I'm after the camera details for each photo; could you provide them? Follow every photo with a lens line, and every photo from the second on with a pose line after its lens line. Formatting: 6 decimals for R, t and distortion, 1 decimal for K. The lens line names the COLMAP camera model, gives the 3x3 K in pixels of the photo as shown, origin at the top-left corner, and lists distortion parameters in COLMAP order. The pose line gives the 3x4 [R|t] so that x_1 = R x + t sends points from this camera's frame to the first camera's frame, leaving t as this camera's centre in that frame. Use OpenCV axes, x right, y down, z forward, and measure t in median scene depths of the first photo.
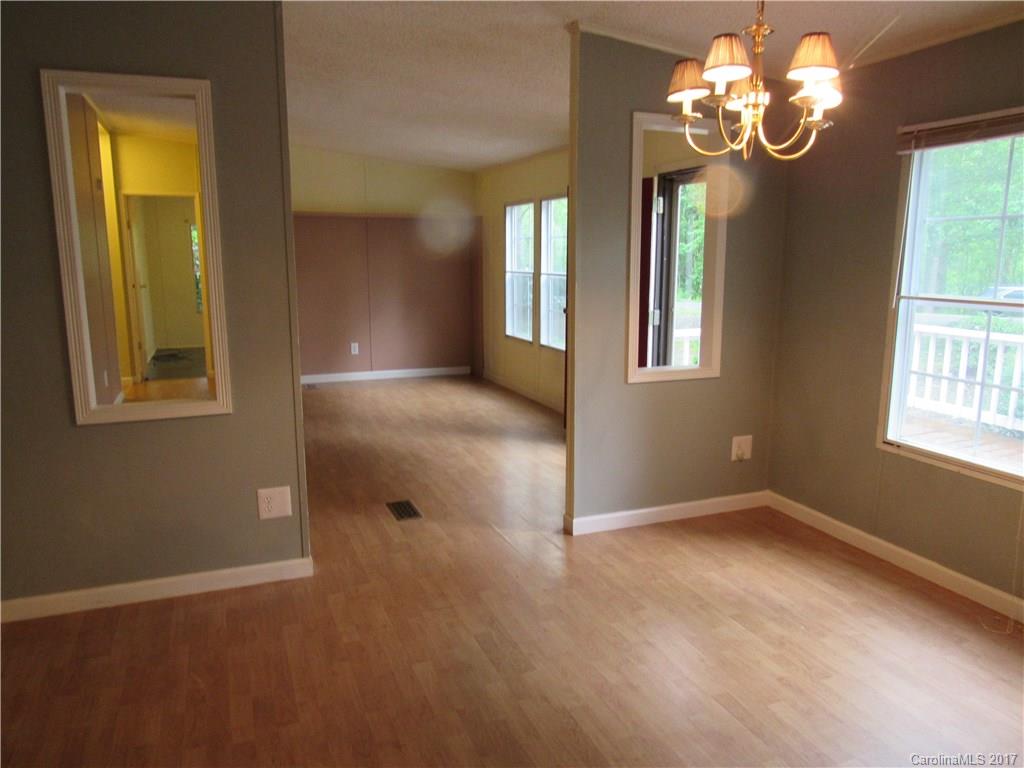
lens RADIAL K [[733.5, 0, 512.5], [0, 733.5, 387.0], [0, 0, 1]] dist [-0.015522, -0.000400]
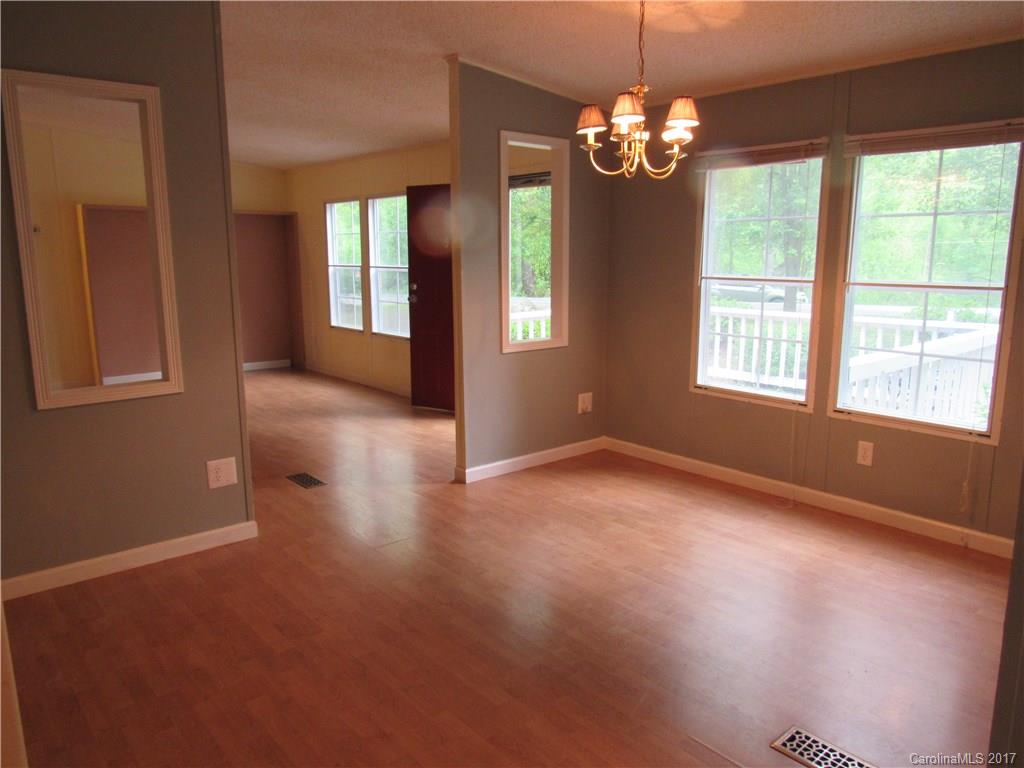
lens RADIAL K [[733.5, 0, 510.9], [0, 733.5, 383.6], [0, 0, 1]] dist [-0.015522, -0.000400]
pose [[0.946621, -0.059744, 0.316763, -0.242844], [0.059676, 0.998168, 0.009927, 0.037776], [-0.316775, 0.009506, 0.948453, -0.171406]]
